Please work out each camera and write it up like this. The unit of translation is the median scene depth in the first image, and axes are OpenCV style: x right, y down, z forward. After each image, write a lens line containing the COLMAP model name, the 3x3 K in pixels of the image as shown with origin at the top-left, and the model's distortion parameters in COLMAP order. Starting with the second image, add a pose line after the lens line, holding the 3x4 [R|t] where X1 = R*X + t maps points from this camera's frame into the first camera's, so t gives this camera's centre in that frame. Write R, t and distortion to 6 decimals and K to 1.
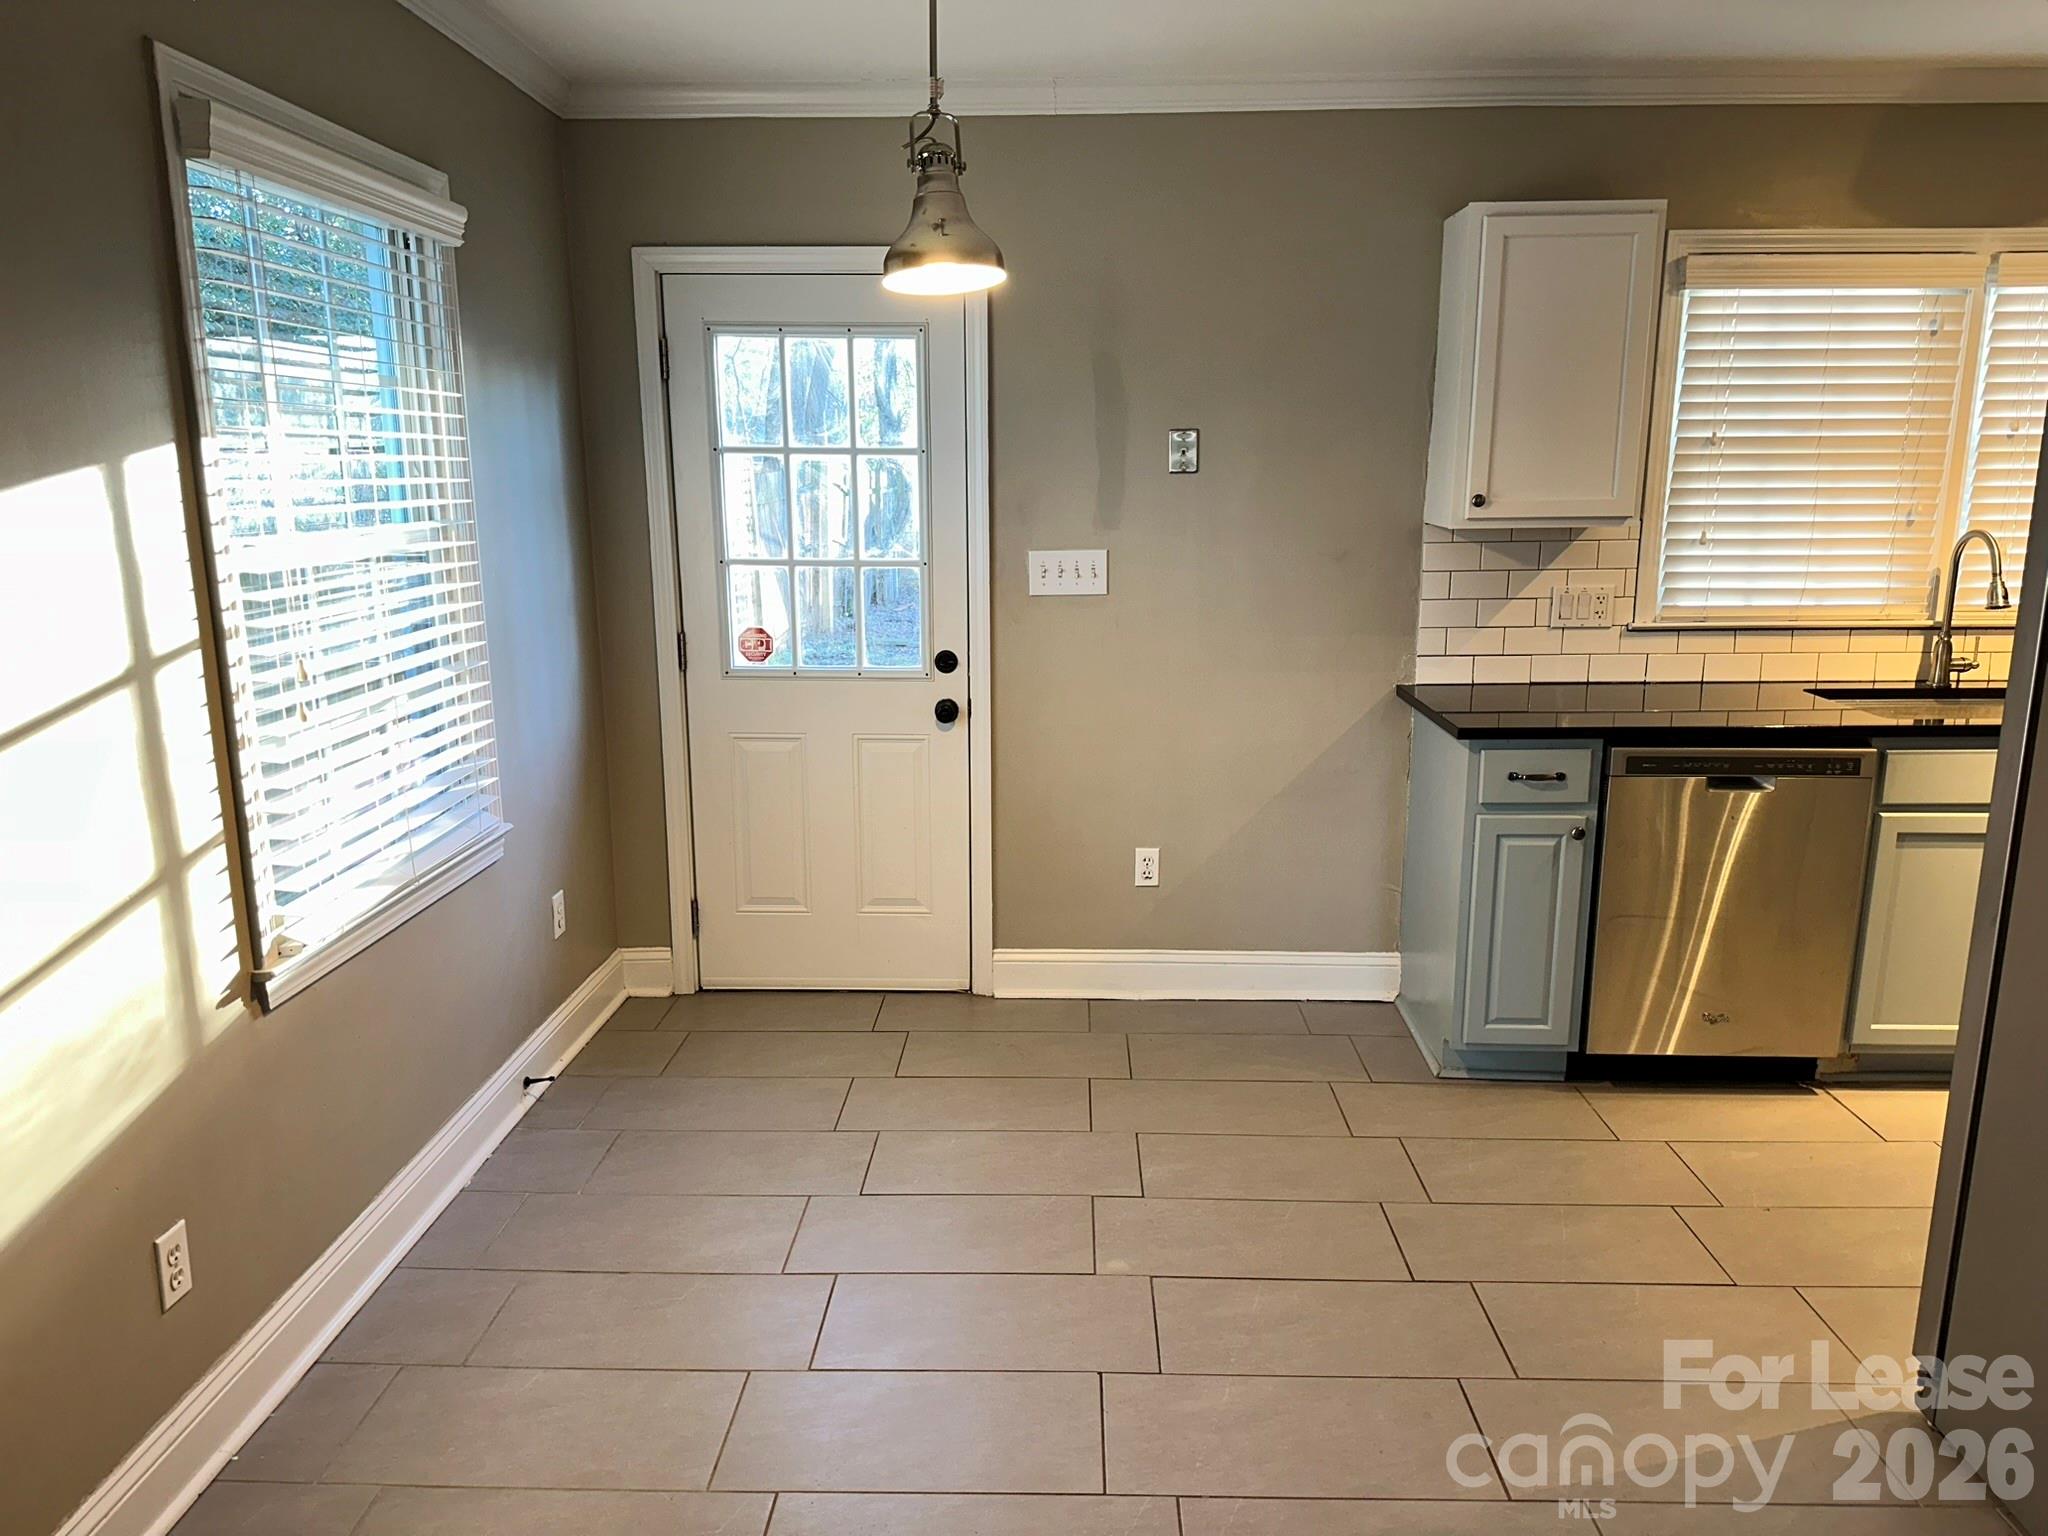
lens RADIAL K [[1450.3, 0, 1031.4], [0, 1450.3, 750.0], [0, 0, 1]] dist [0.004093, 0.002892]
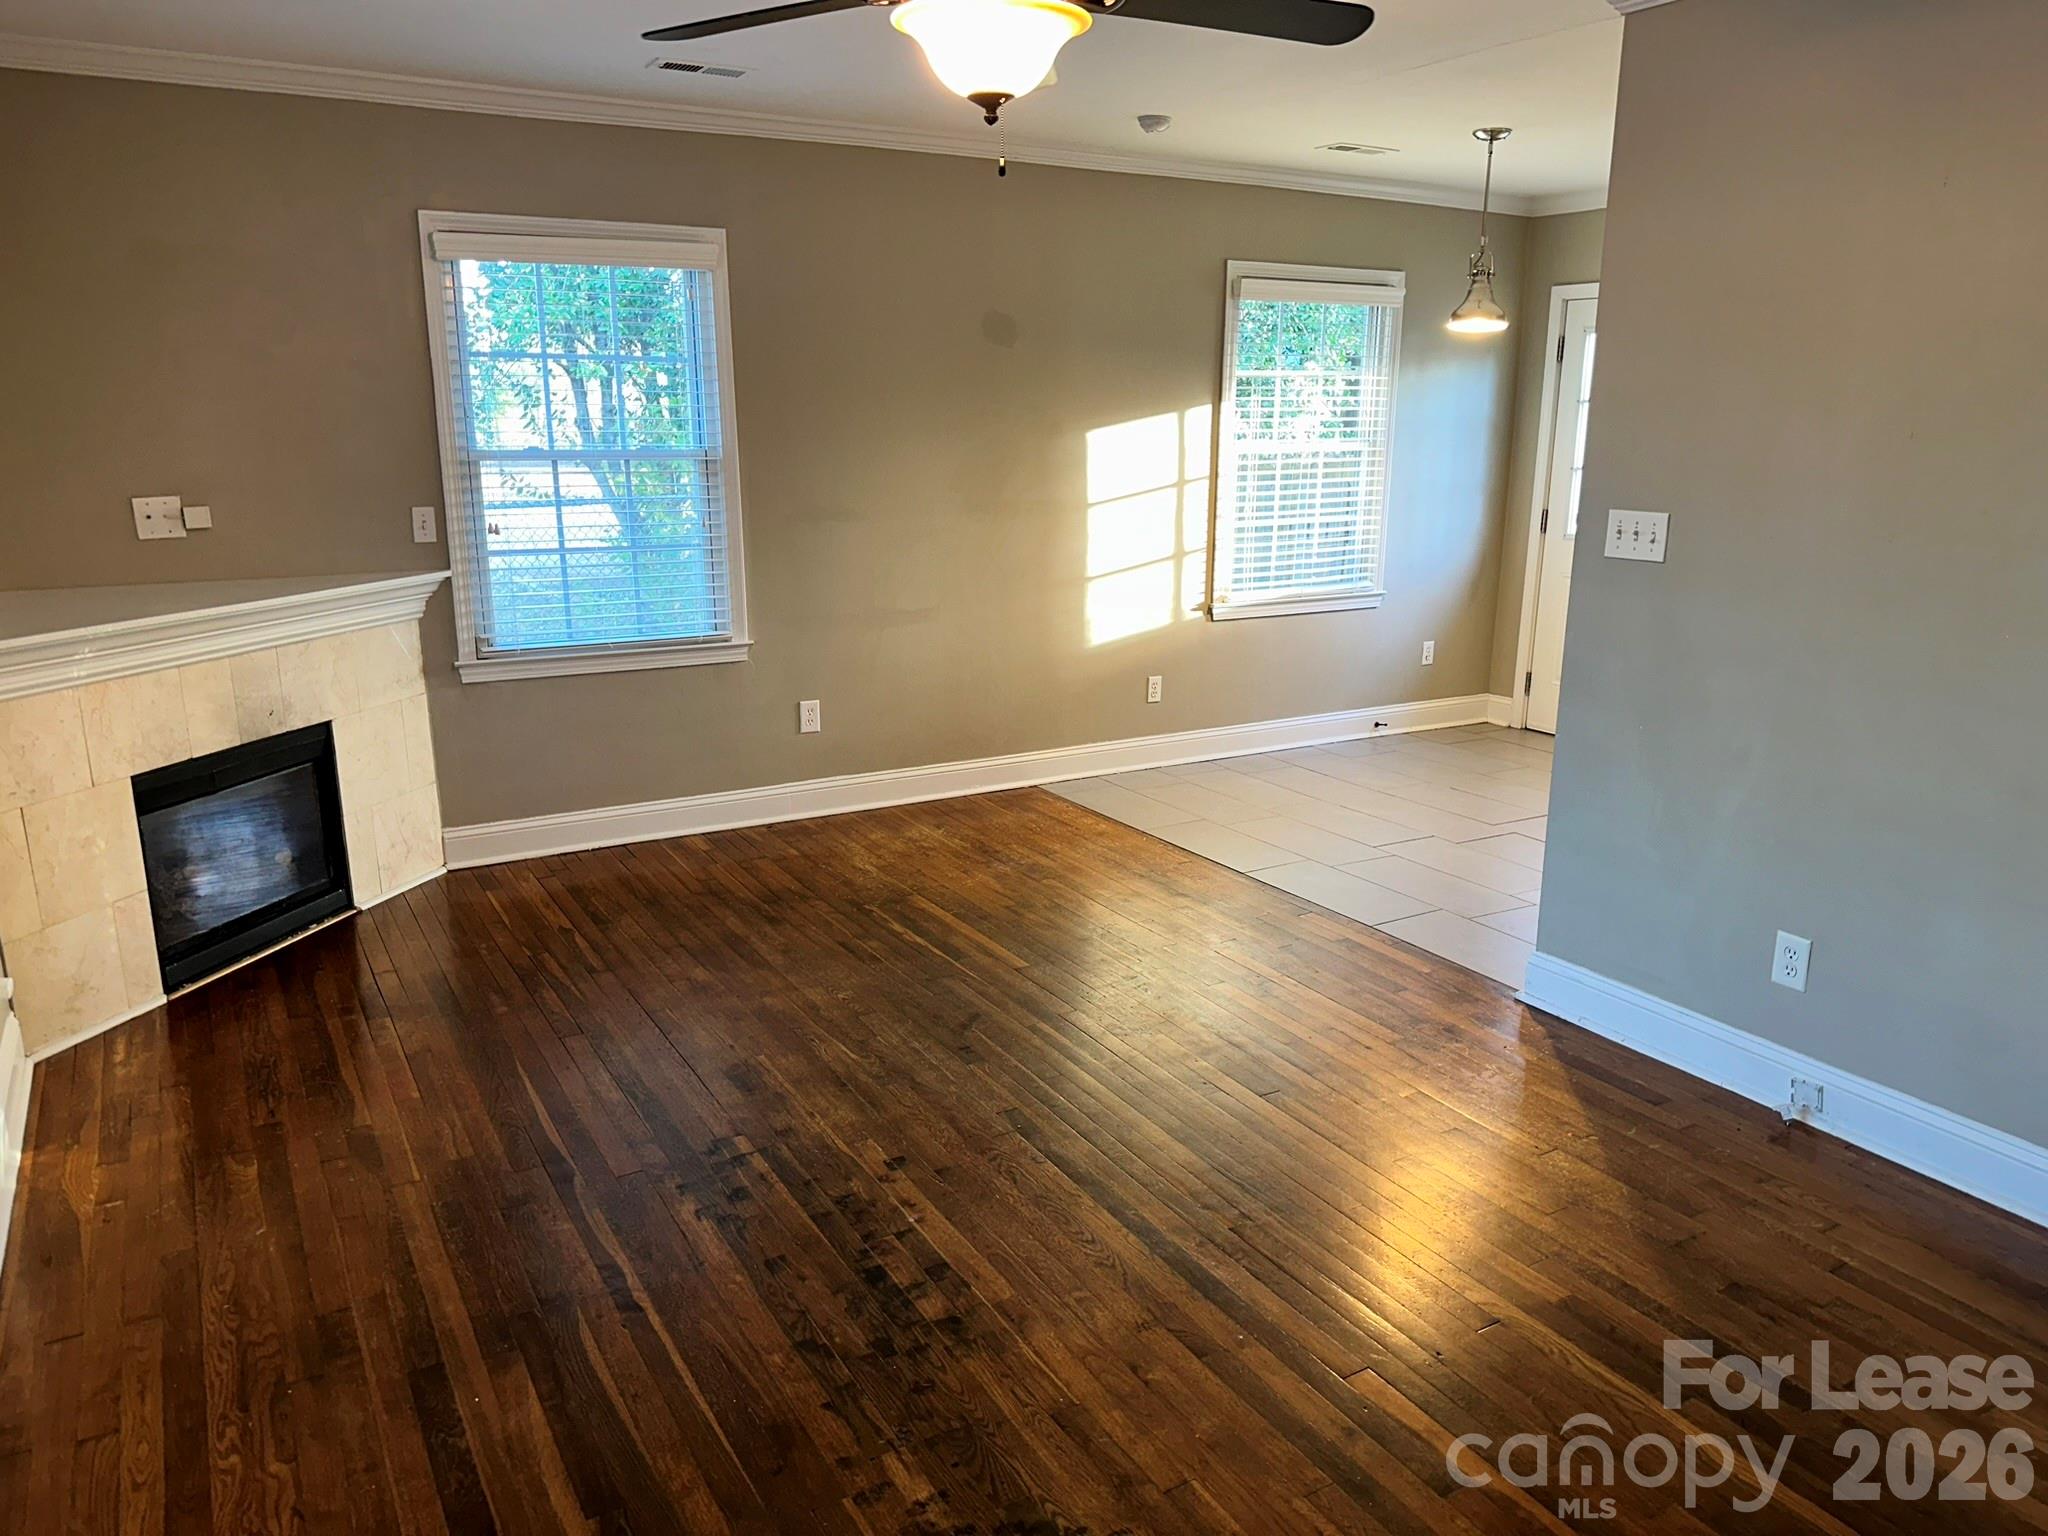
lens RADIAL K [[1469.0, 0, 1024.6], [0, 1469.0, 791.1], [0, 0, 1]] dist [-0.001722, -0.002516]
pose [[0.524601, 0.217318, -0.823144, 1.629025], [-0.167251, 0.974338, 0.150643, 0.141601], [0.834758, 0.058644, 0.547486, -0.768160]]
